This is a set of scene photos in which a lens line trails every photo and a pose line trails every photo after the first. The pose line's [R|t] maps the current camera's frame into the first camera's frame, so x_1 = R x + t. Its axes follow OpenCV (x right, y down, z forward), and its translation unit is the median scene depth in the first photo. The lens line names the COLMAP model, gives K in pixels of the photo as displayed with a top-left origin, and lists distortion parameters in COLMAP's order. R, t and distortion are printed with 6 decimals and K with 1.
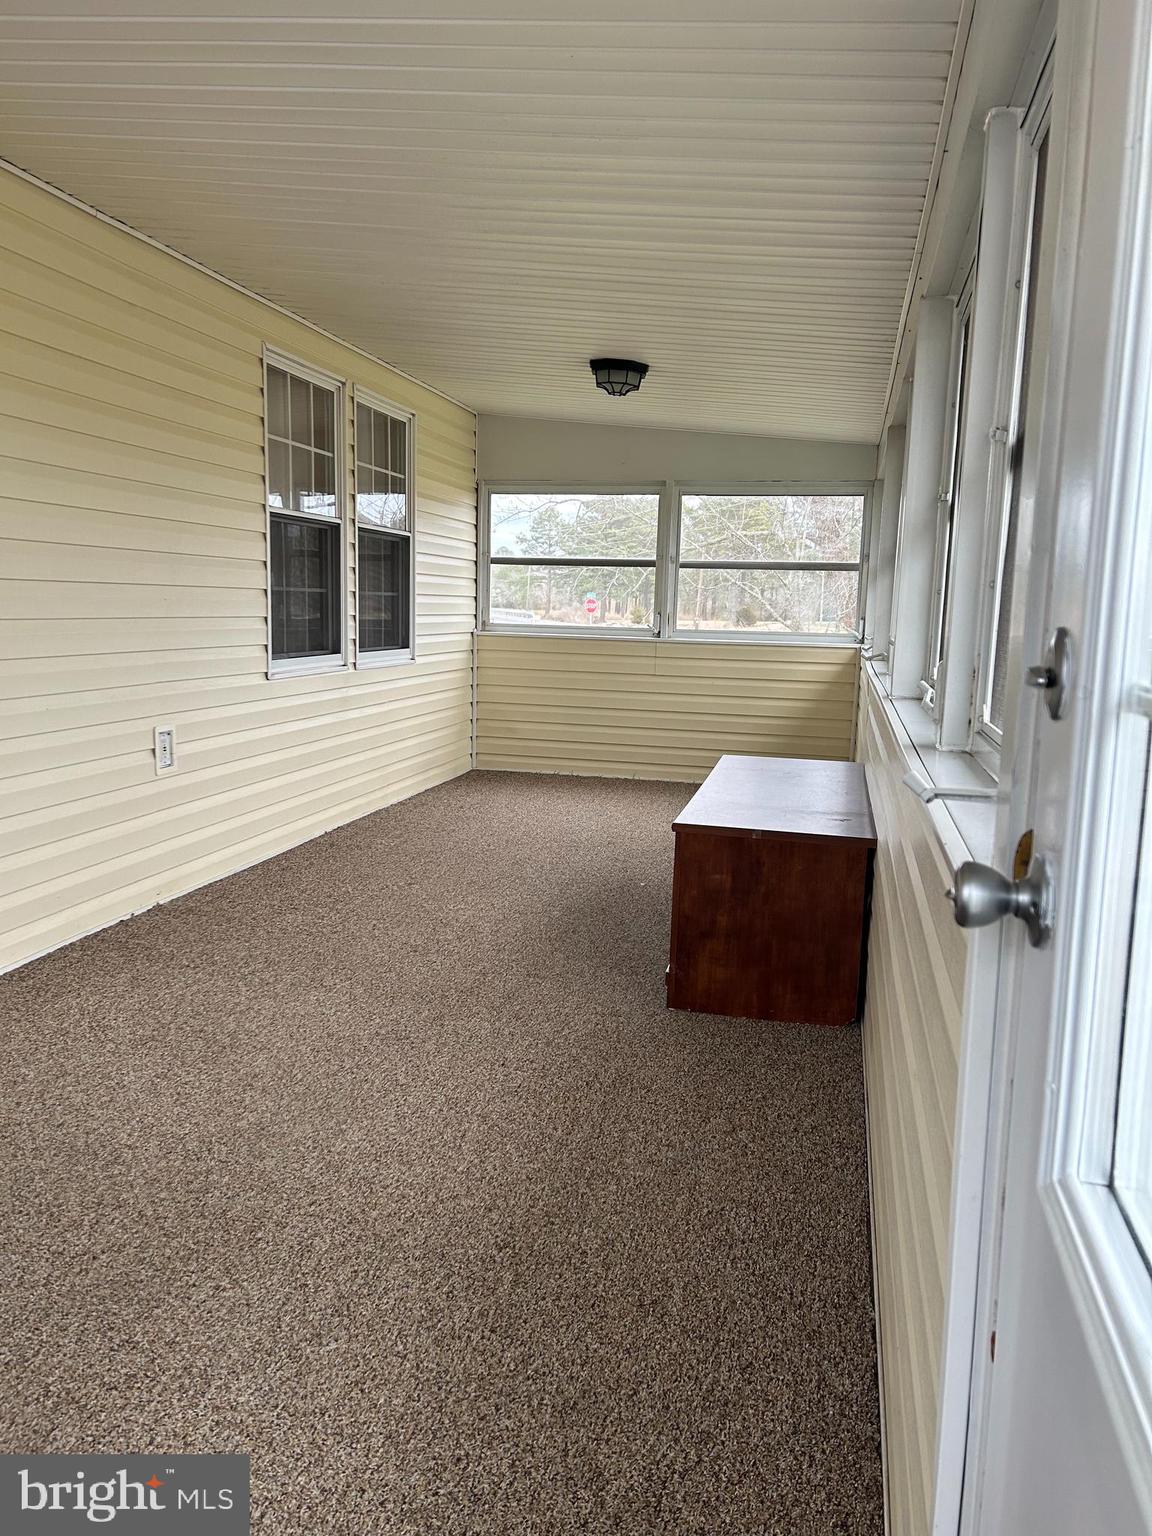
lens RADIAL K [[1150.4, 0, 586.5], [0, 1150.4, 770.5], [0, 0, 1]] dist [0.071054, -0.093419]
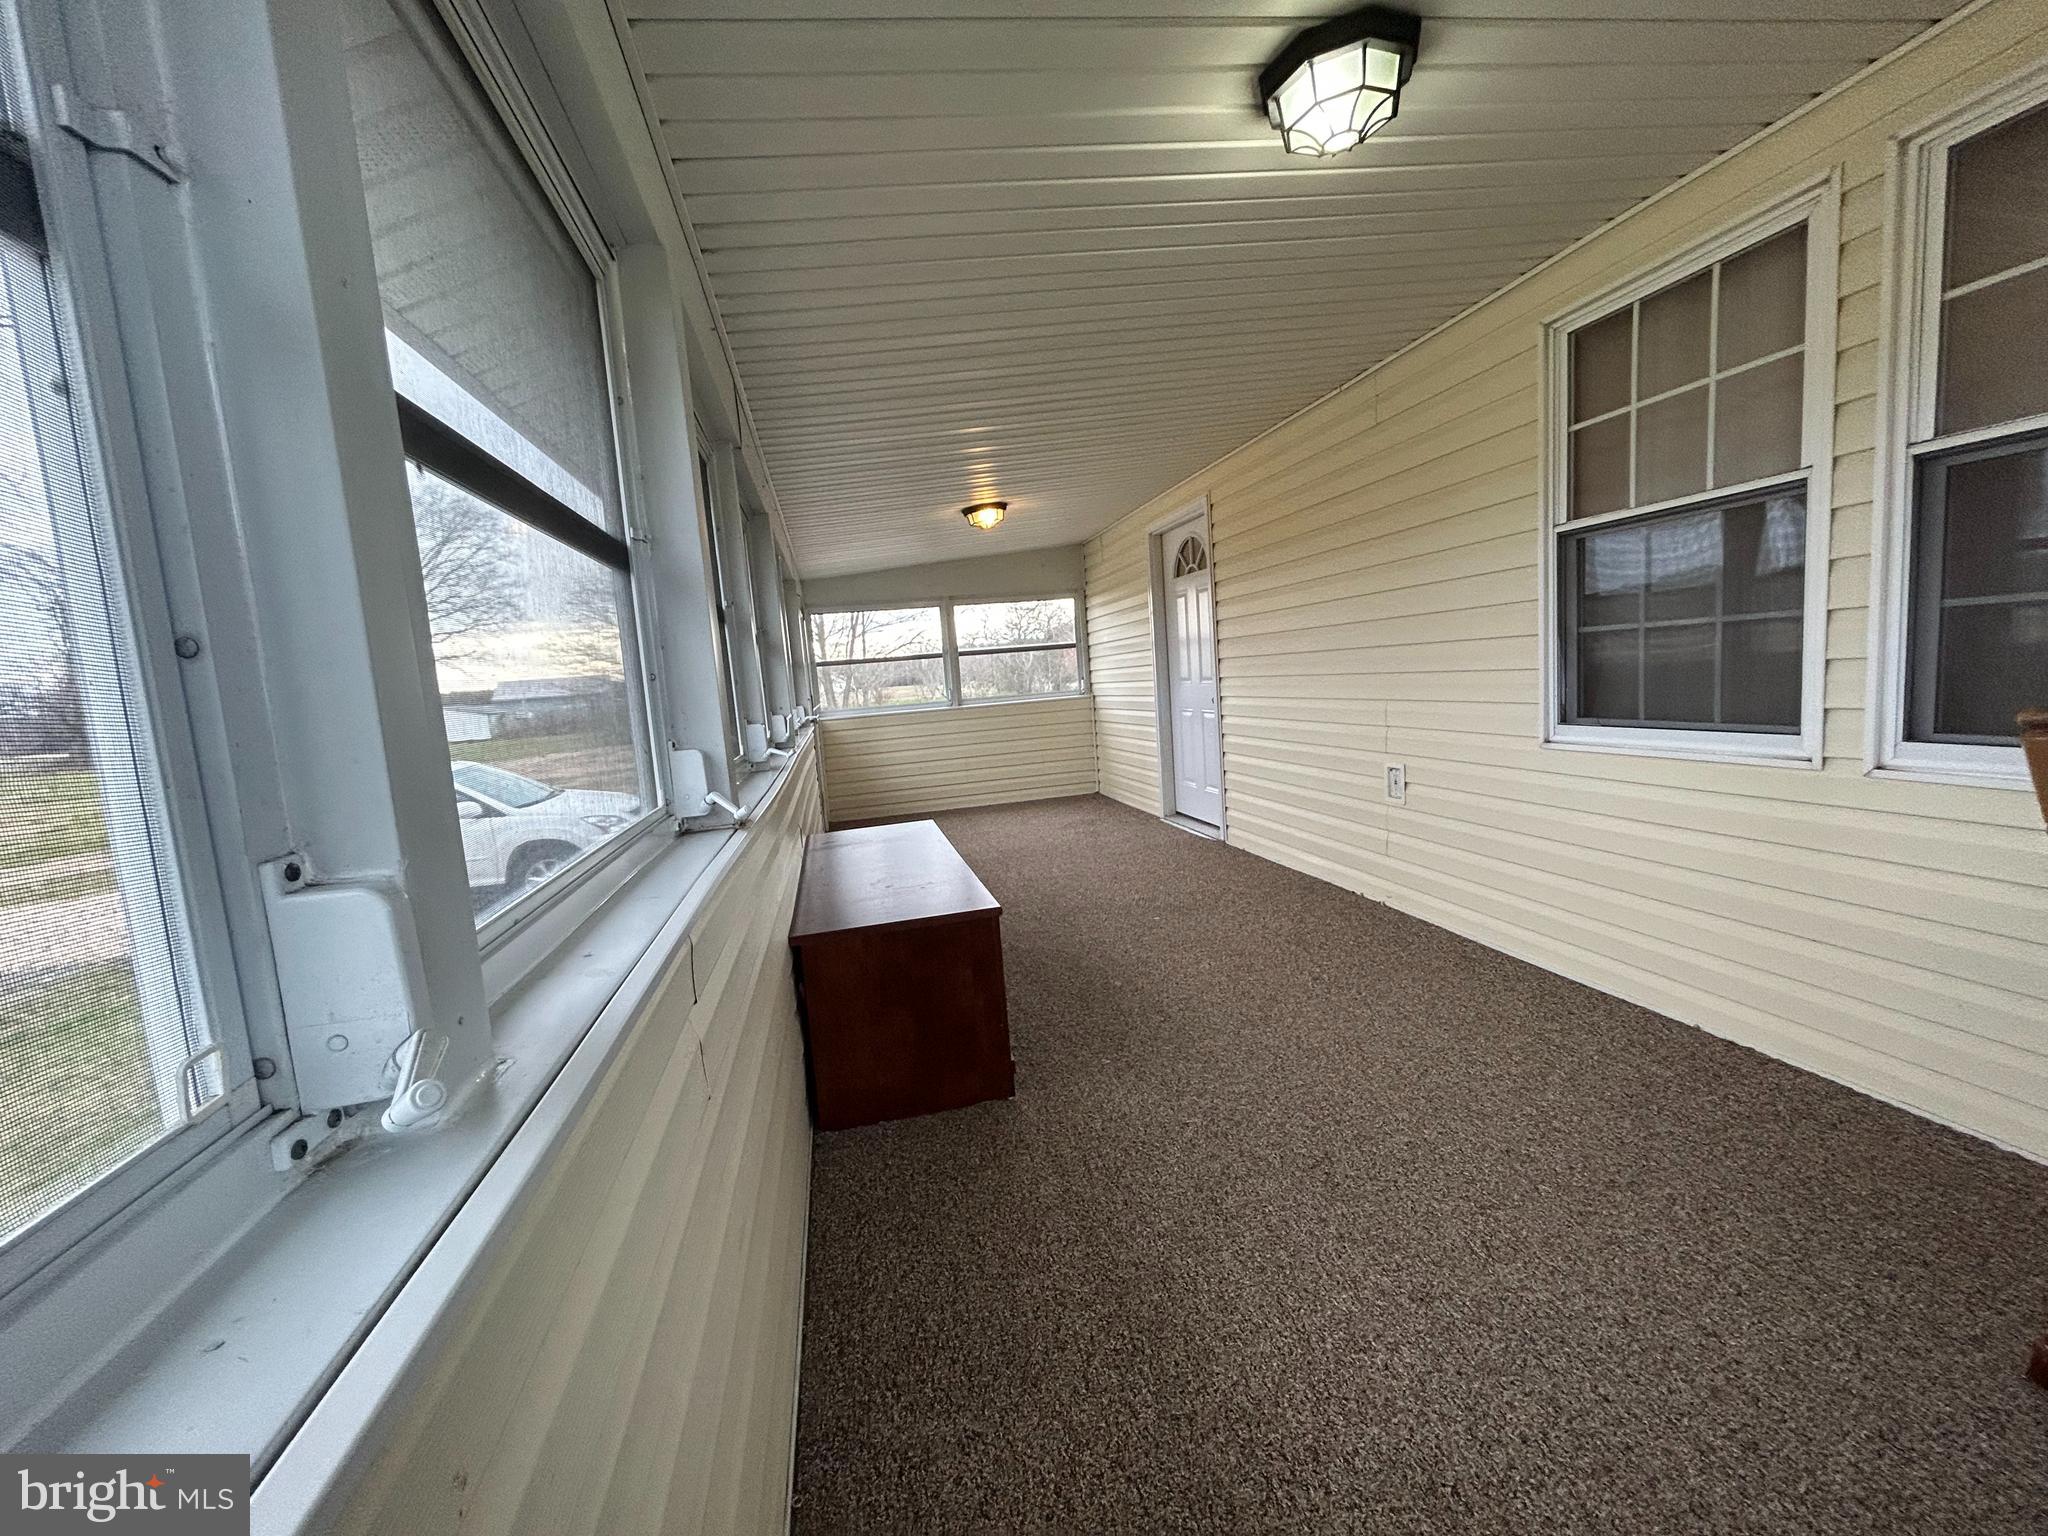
lens RADIAL K [[821.3, 0, 1024.0], [0, 821.3, 768.0], [0, 0, 1]] dist [-0.002328, 0.000946]
pose [[-0.912199, 0.080019, -0.401858, 0.279723], [-0.014487, 0.973834, 0.226798, -0.189934], [0.409491, 0.212707, -0.887171, 1.382805]]
